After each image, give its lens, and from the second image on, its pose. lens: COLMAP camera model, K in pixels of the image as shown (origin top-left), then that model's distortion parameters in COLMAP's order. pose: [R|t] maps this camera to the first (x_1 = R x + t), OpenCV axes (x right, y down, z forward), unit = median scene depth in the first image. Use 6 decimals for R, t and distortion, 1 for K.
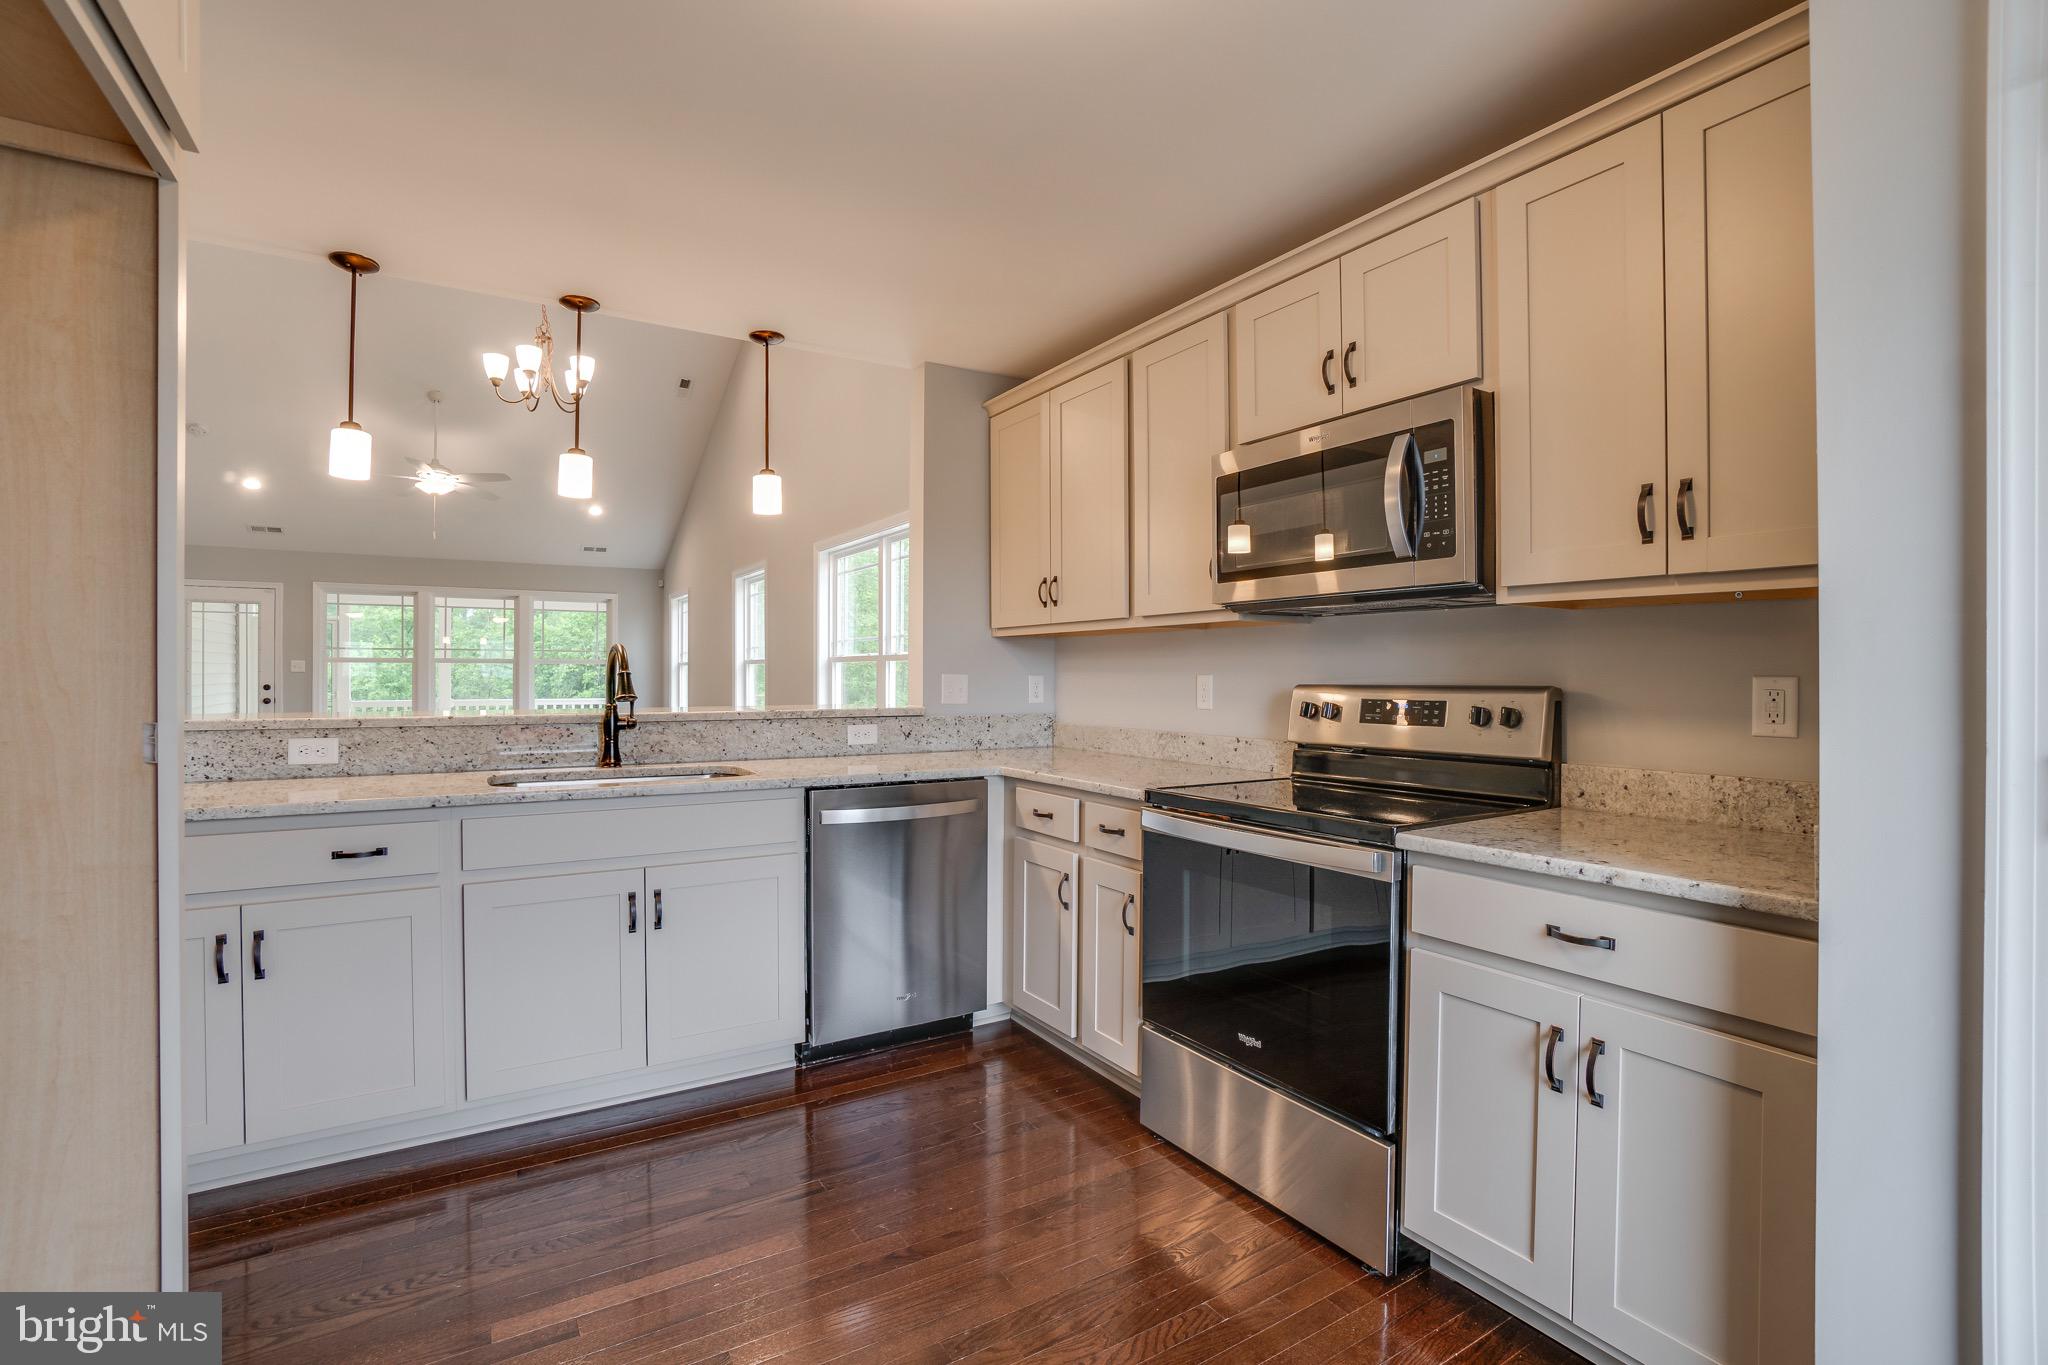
lens RADIAL K [[945.3, 0, 992.0], [0, 945.3, 668.8], [0, 0, 1]] dist [-0.034548, 0.019838]
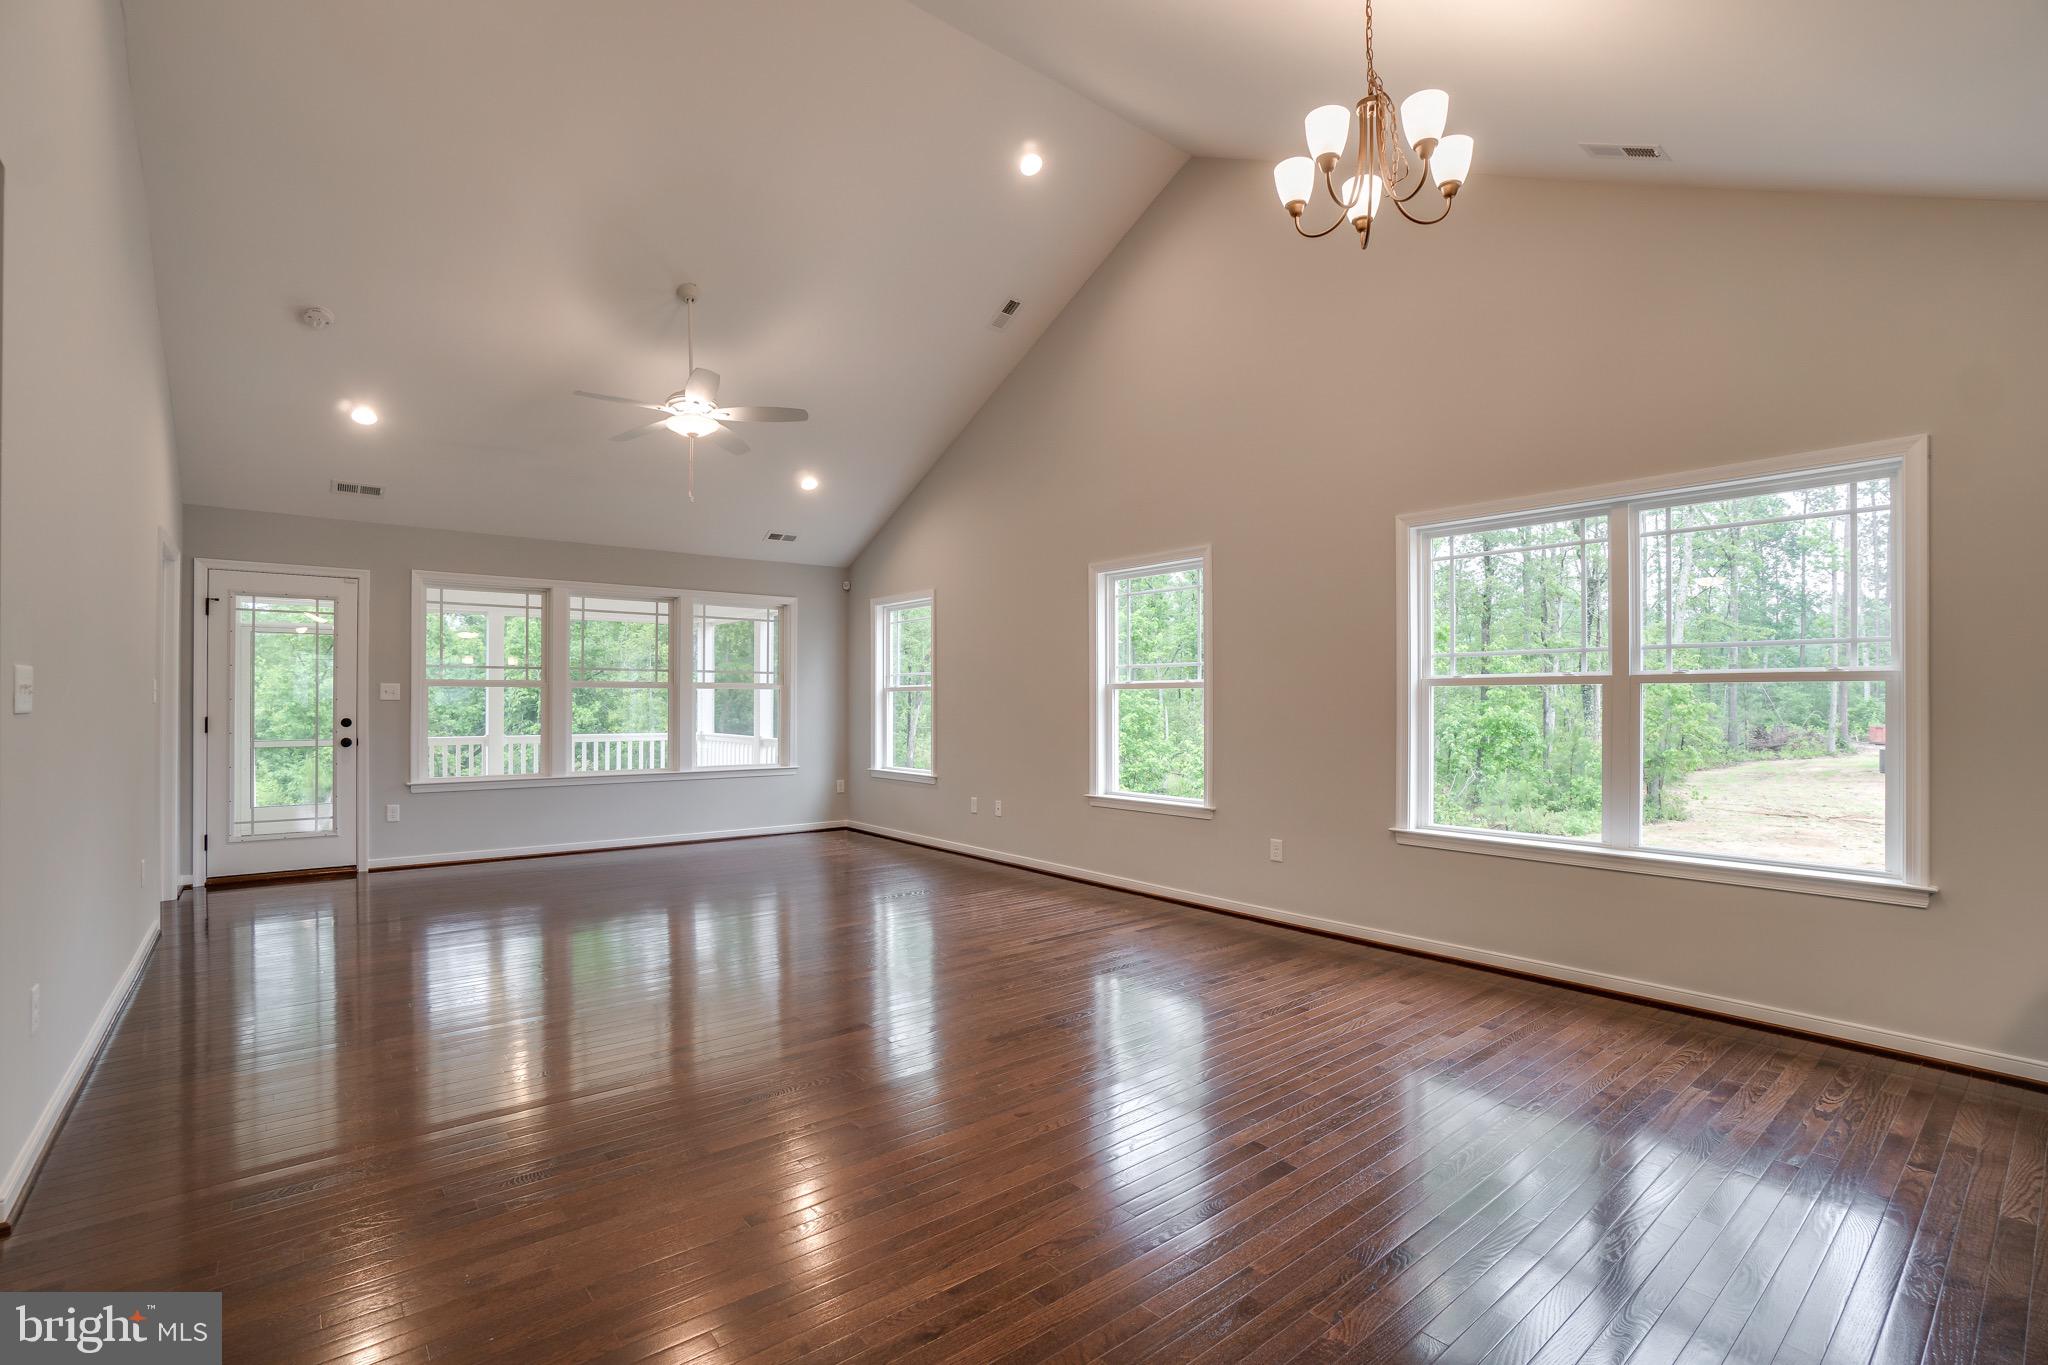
lens RADIAL K [[949.8, 0, 1028.1], [0, 949.8, 692.3], [0, 0, 1]] dist [-0.053119, 0.023271]
pose [[0.986825, 0.000108, 0.161791, -1.210512], [0.000478, 0.999993, -0.003581, 0.001151], [-0.161790, 0.003611, 0.986819, 0.759770]]
